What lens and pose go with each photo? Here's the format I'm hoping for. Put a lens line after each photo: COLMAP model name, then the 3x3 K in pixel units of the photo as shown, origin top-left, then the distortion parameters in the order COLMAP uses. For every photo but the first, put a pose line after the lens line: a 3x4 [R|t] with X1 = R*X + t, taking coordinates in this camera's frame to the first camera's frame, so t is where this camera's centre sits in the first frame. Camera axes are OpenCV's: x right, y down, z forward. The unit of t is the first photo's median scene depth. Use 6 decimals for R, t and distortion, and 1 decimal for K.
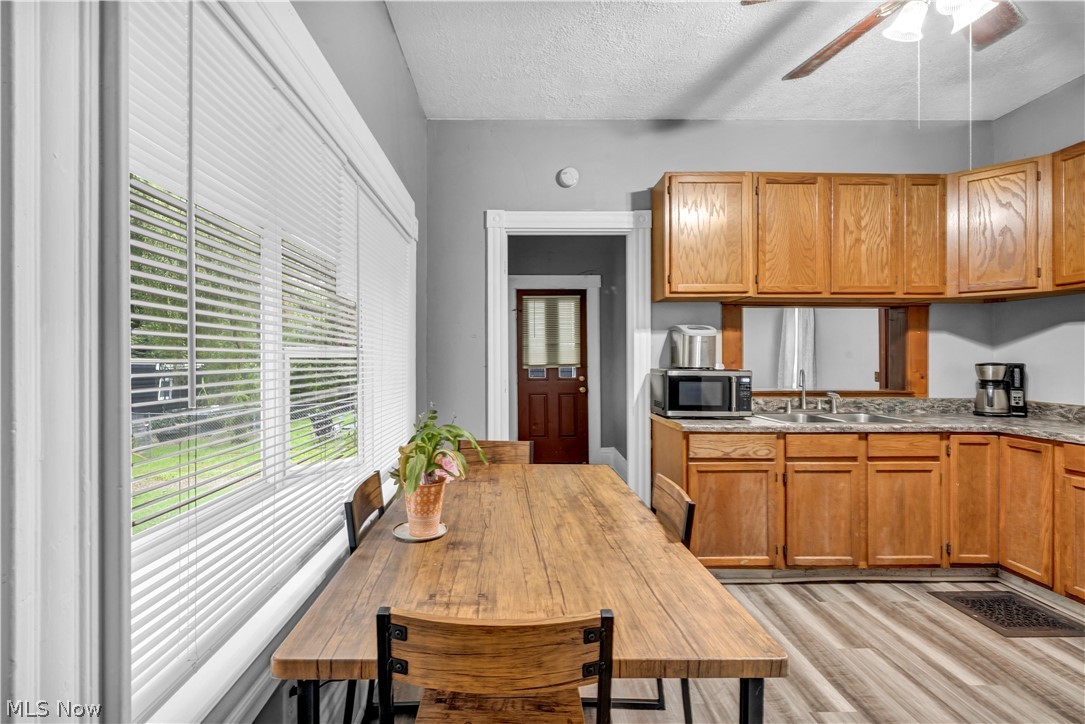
lens RADIAL K [[482.7, 0, 515.5], [0, 482.7, 360.1], [0, 0, 1]] dist [0.004191, 0.000057]
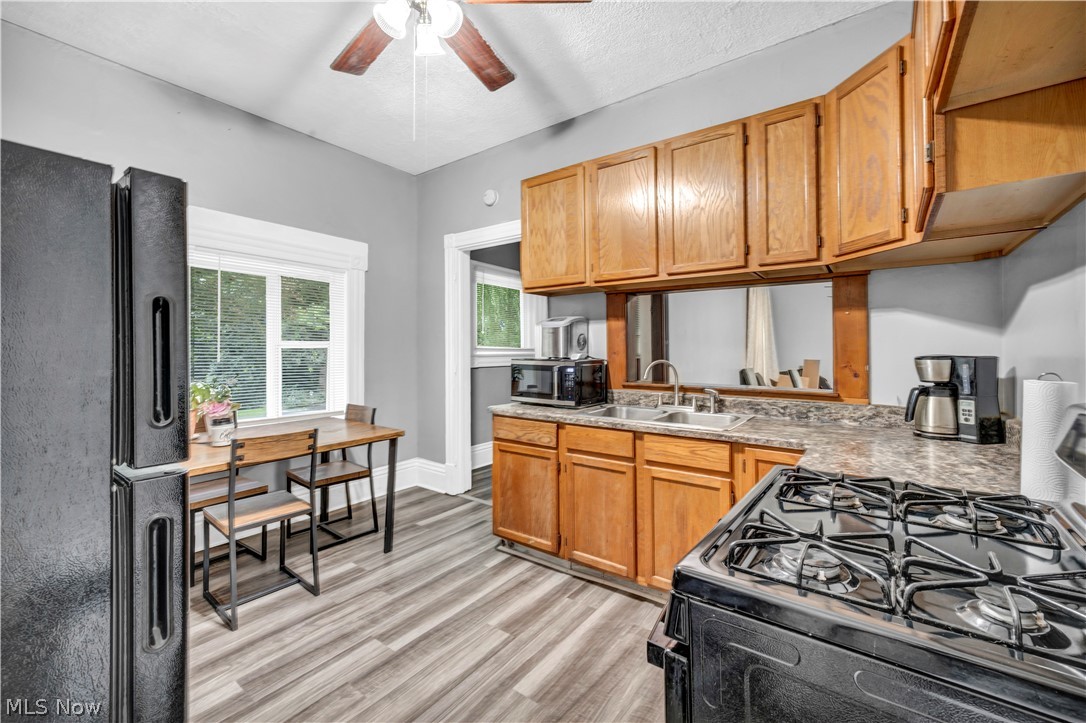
lens RADIAL K [[454.6, 0, 543.3], [0, 454.6, 347.2], [0, 0, 1]] dist [0.001005, 0.000002]
pose [[0.791647, -0.002158, -0.610974, 1.058011], [-0.002931, 0.999969, -0.007330, 0.001005], [0.610971, 0.007593, 0.791616, 0.221144]]
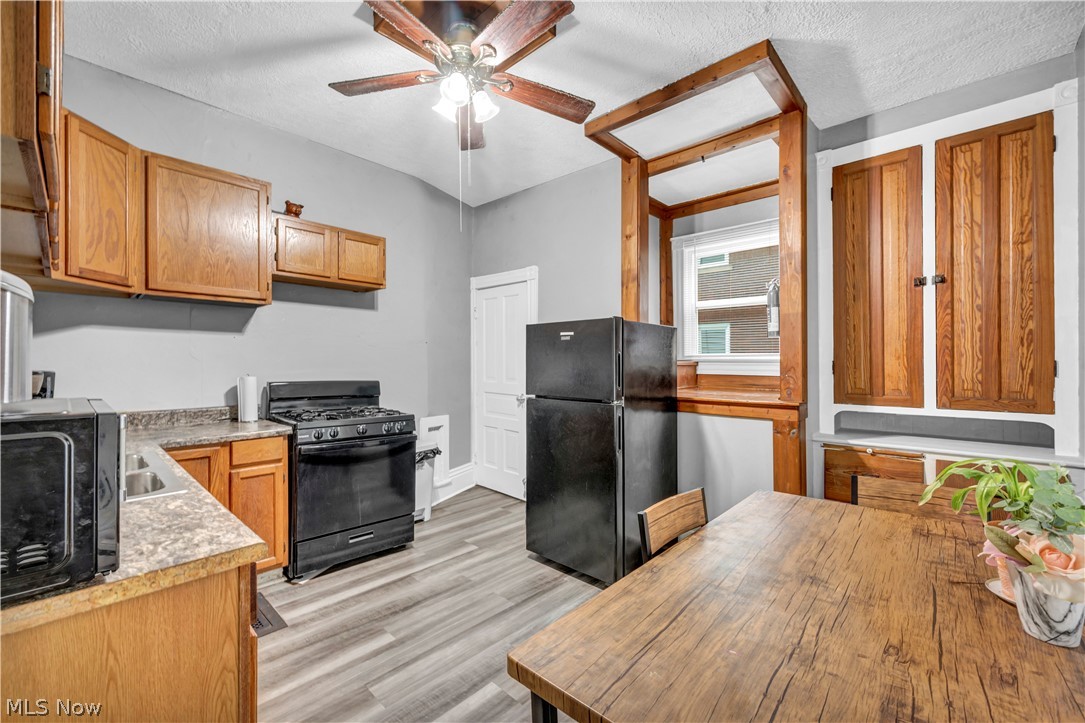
lens RADIAL K [[441.0, 0, 542.8], [0, 441.0, 358.0], [0, 0, 1]] dist [0.008108, 0.000112]
pose [[-0.722310, 0.002770, 0.691564, -0.059673], [-0.001225, 0.999985, -0.005284, -0.013085], [-0.691569, -0.004664, -0.722296, 1.064345]]
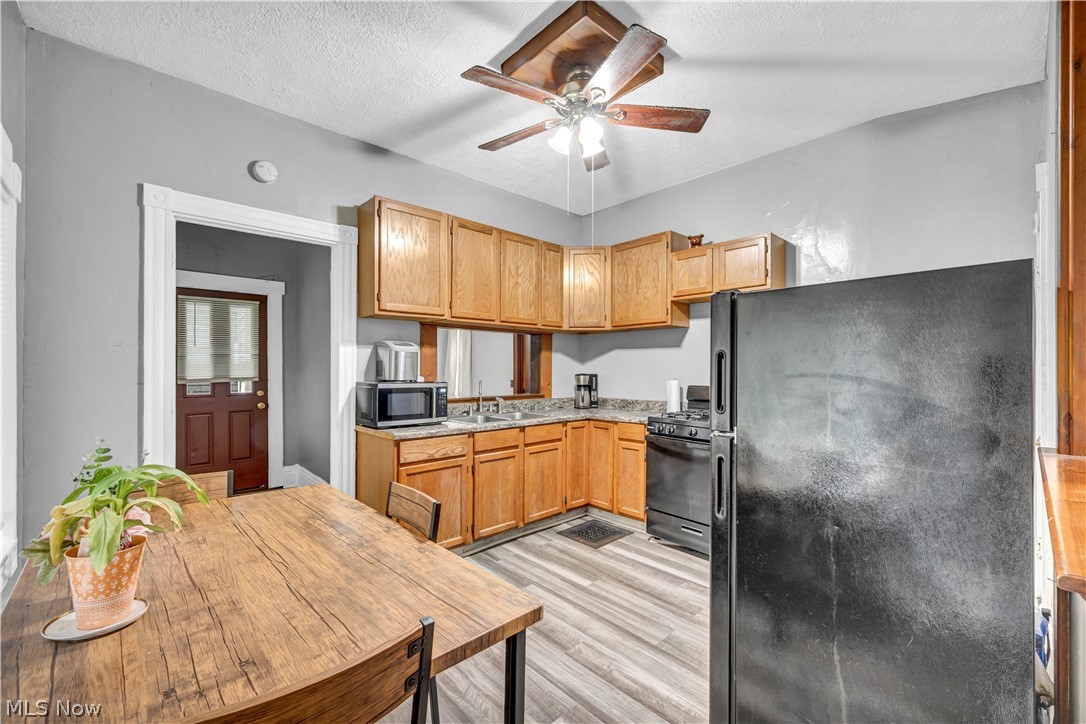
lens RADIAL K [[451.0, 0, 545.2], [0, 451.0, 369.9], [0, 0, 1]] dist [0.006021, 0.000023]
pose [[0.738636, -0.001930, 0.674101, -0.079487], [0.003027, 0.999995, -0.000454, -0.007063], [-0.674097, 0.002376, 0.738639, 0.025305]]
